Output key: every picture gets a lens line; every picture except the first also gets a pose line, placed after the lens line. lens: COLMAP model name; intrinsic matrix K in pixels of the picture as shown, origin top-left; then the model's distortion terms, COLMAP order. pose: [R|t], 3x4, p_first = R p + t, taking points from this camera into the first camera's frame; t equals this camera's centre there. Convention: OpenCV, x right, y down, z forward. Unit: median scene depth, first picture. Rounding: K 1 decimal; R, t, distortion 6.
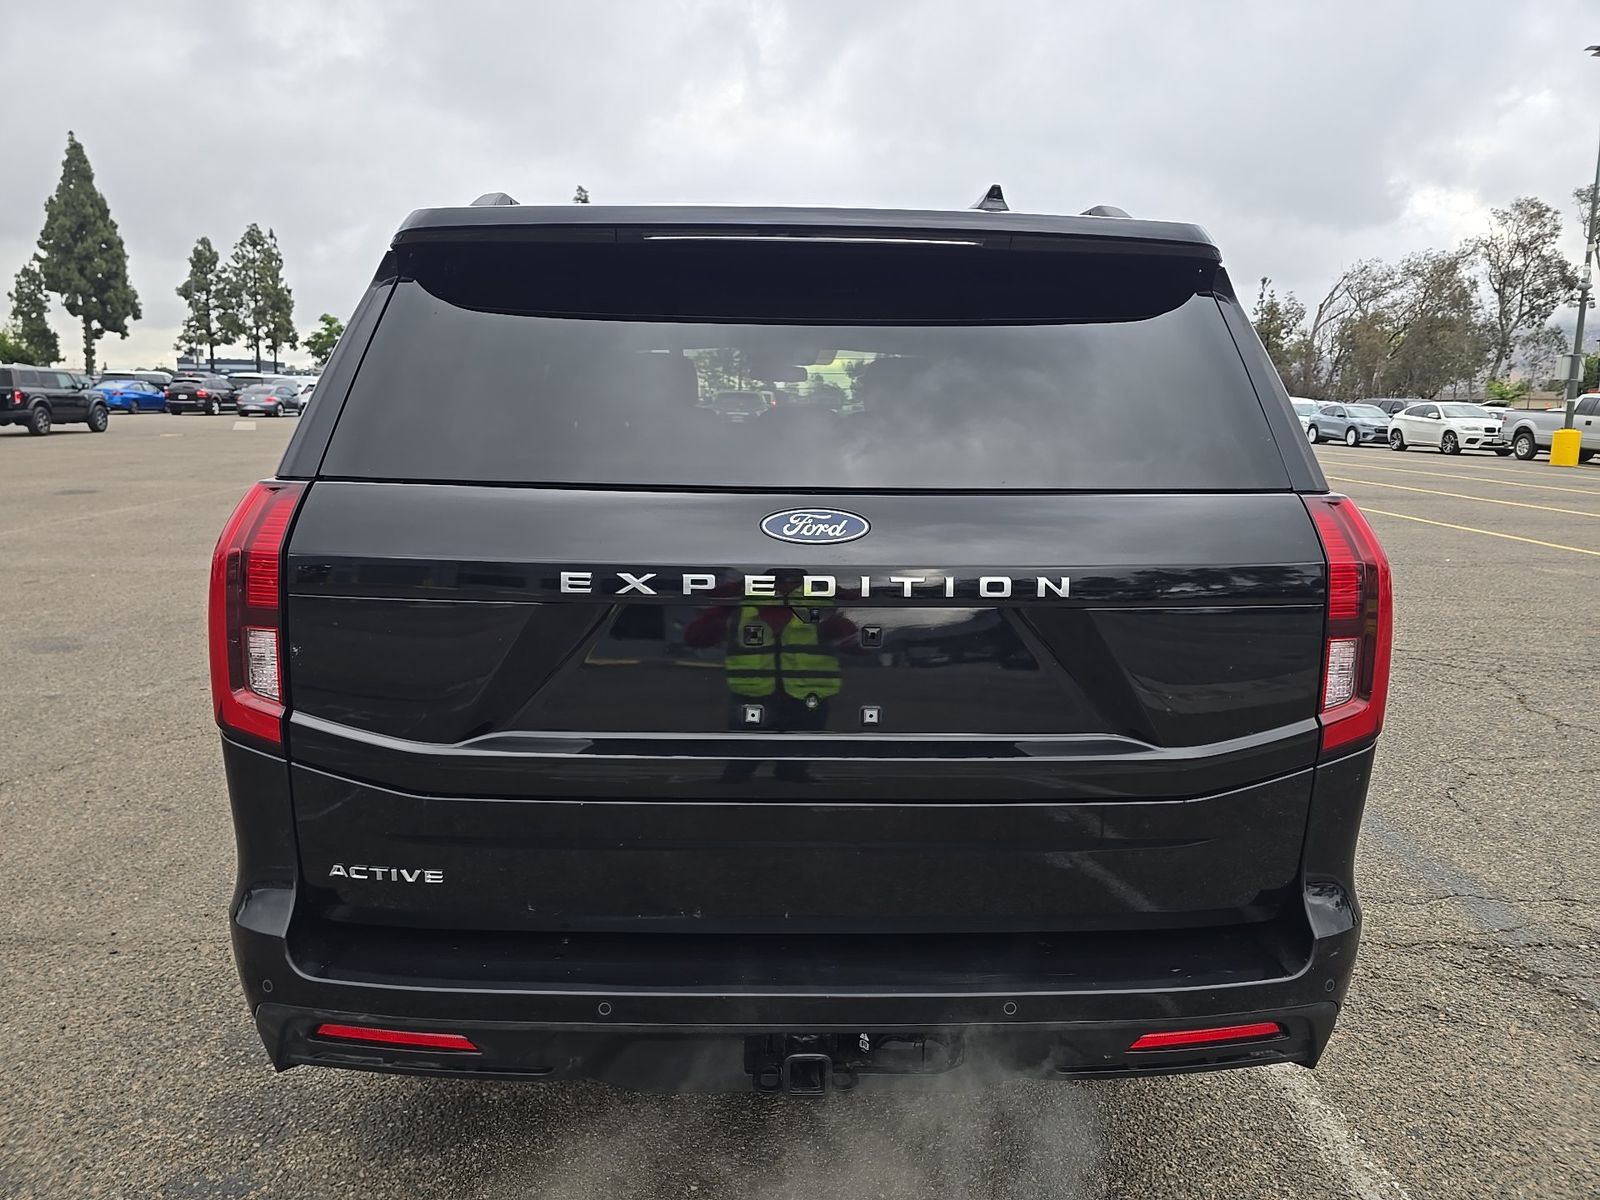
lens RADIAL K [[1080.3, 0, 783.6], [0, 1080.3, 604.9], [0, 0, 1]] dist [0.070466, -0.072340]
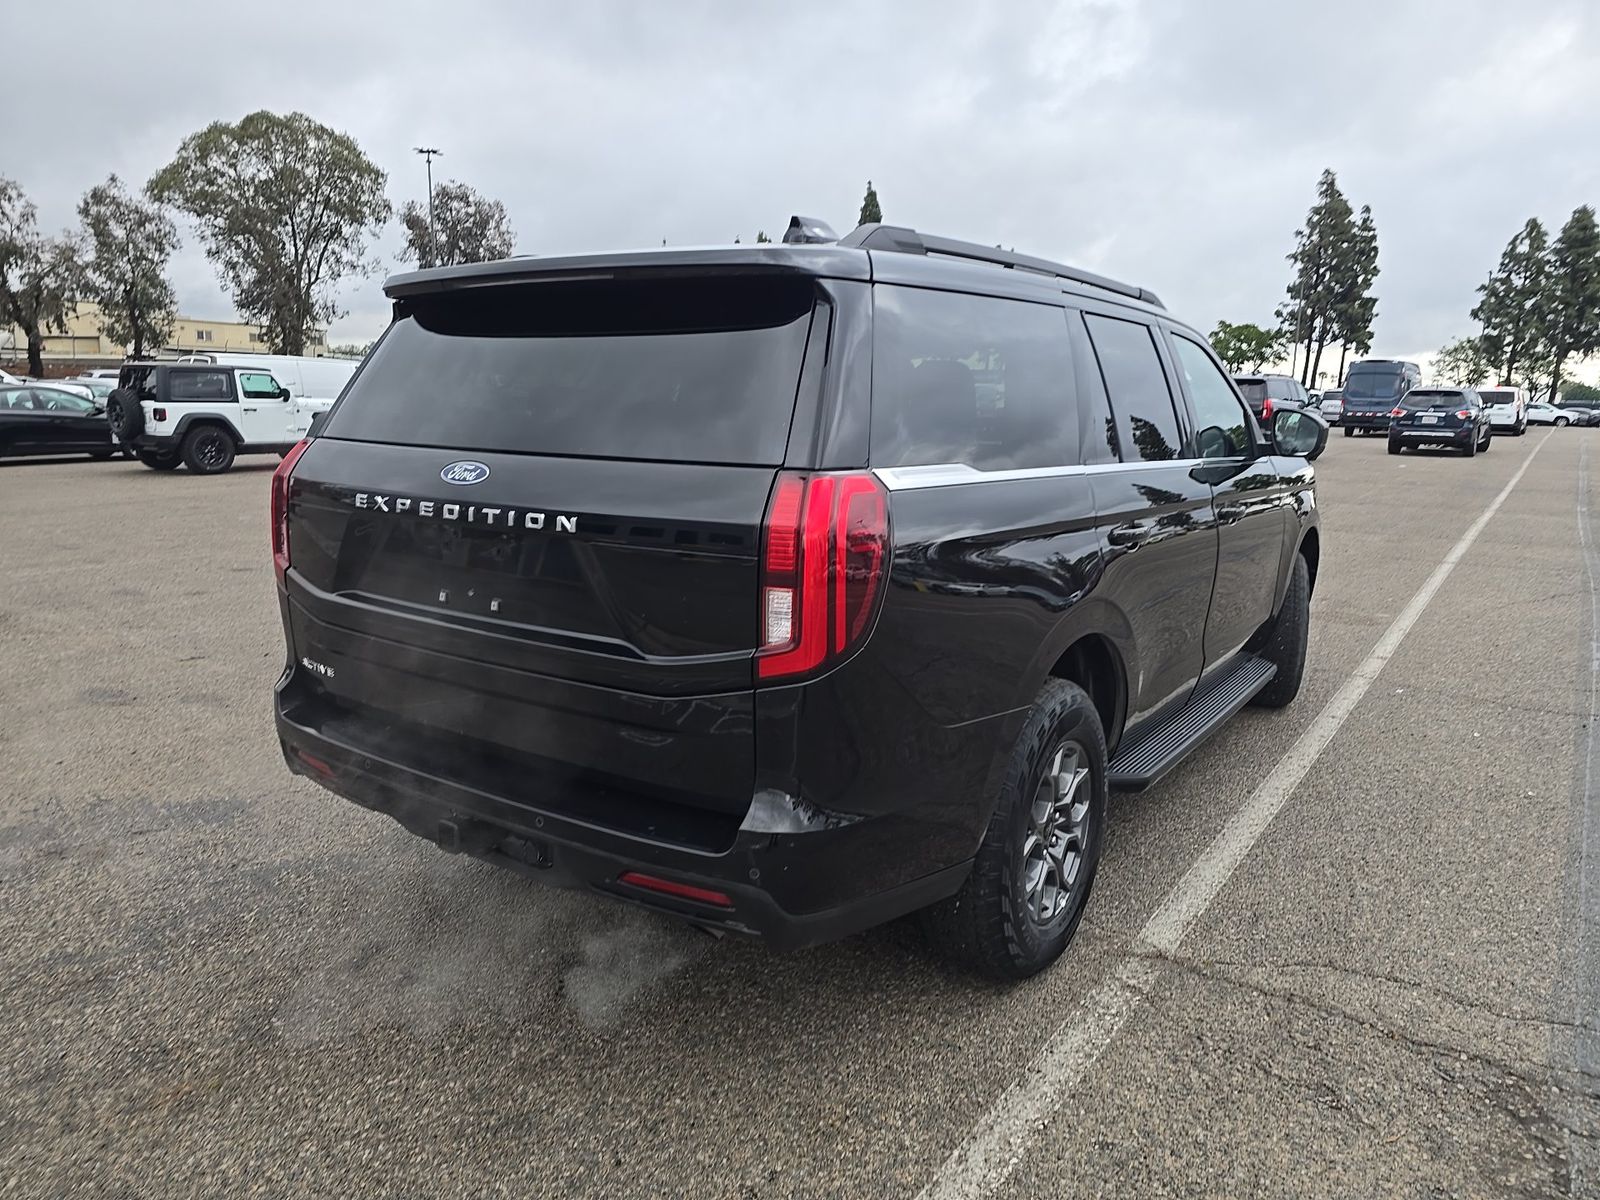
lens RADIAL K [[1080.3, 0, 783.6], [0, 1080.3, 604.9], [0, 0, 1]] dist [0.070466, -0.072340]
pose [[0.802690, 0.108459, -0.586452, 1.251155], [-0.111166, 0.993301, 0.031546, 0.012156], [0.585945, 0.039872, 0.809369, 0.032000]]
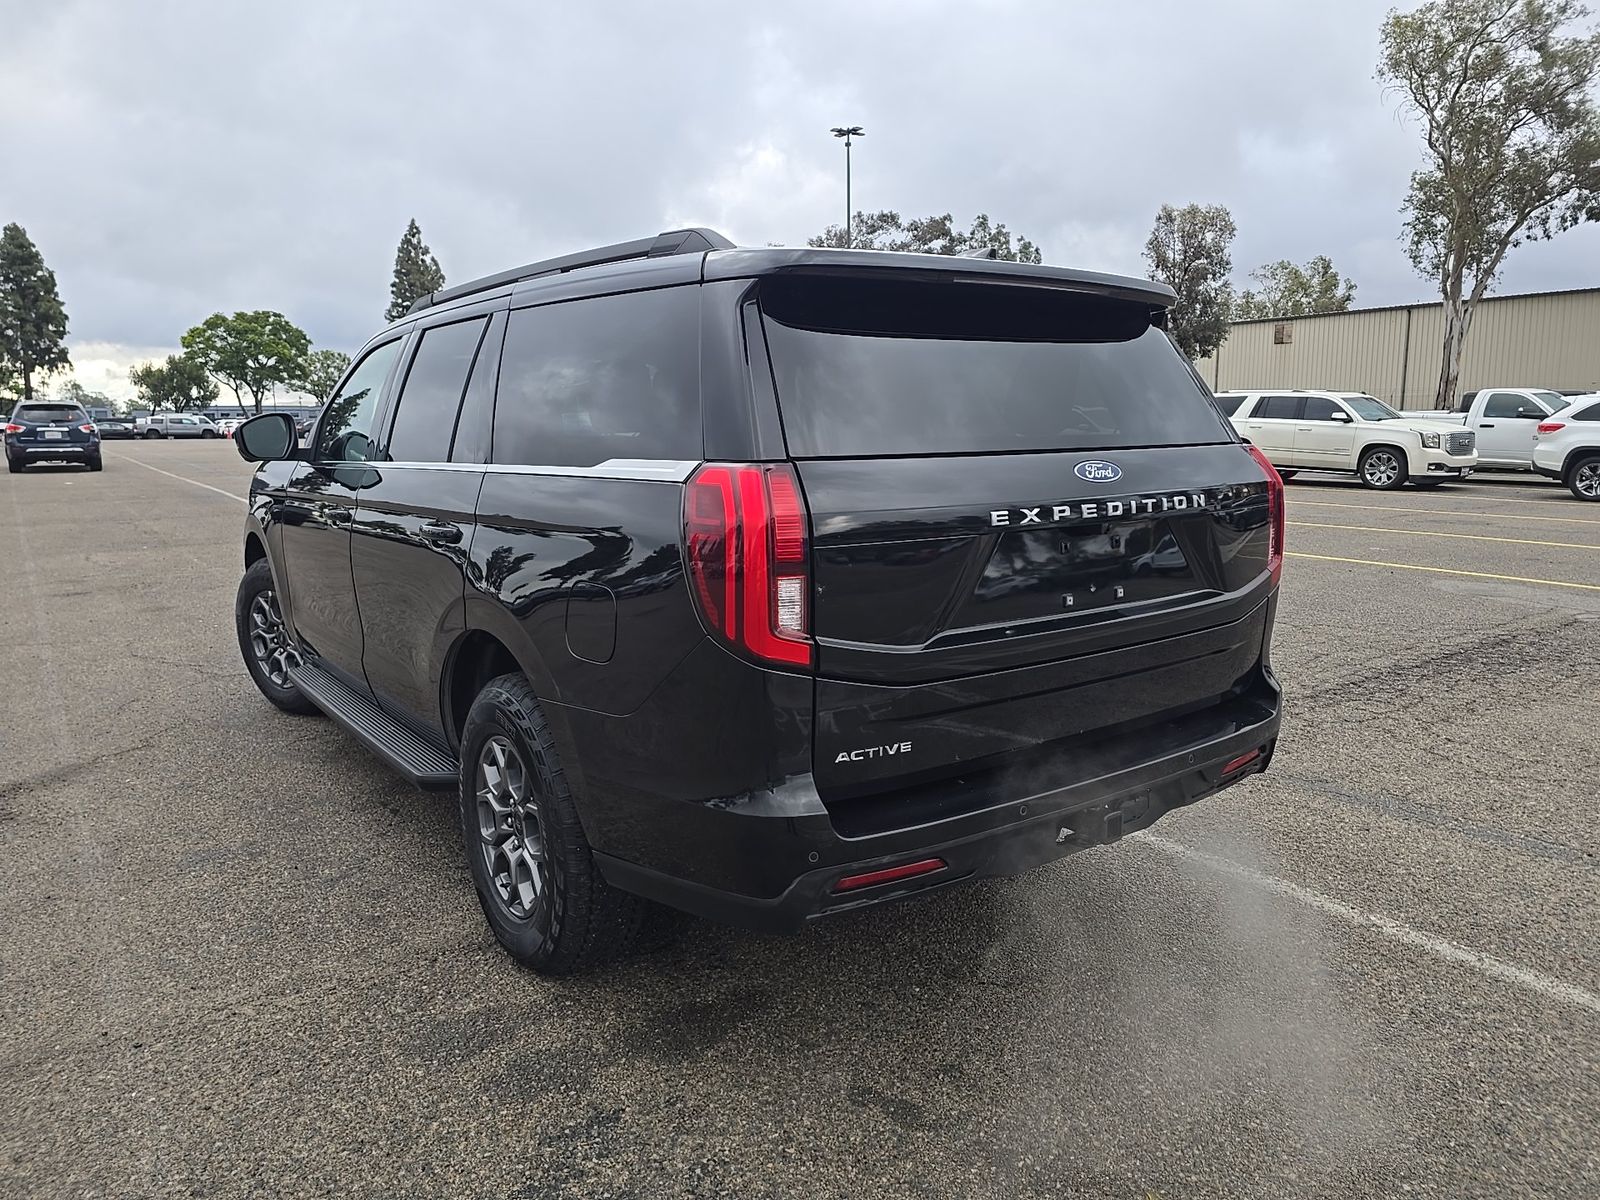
lens RADIAL K [[1080.3, 0, 783.6], [0, 1080.3, 604.9], [0, 0, 1]] dist [0.070466, -0.072340]
pose [[0.832545, -0.117211, 0.541415, -1.166643], [0.122679, 0.992102, 0.026134, 0.019962], [-0.540203, 0.044662, 0.840349, -0.058933]]
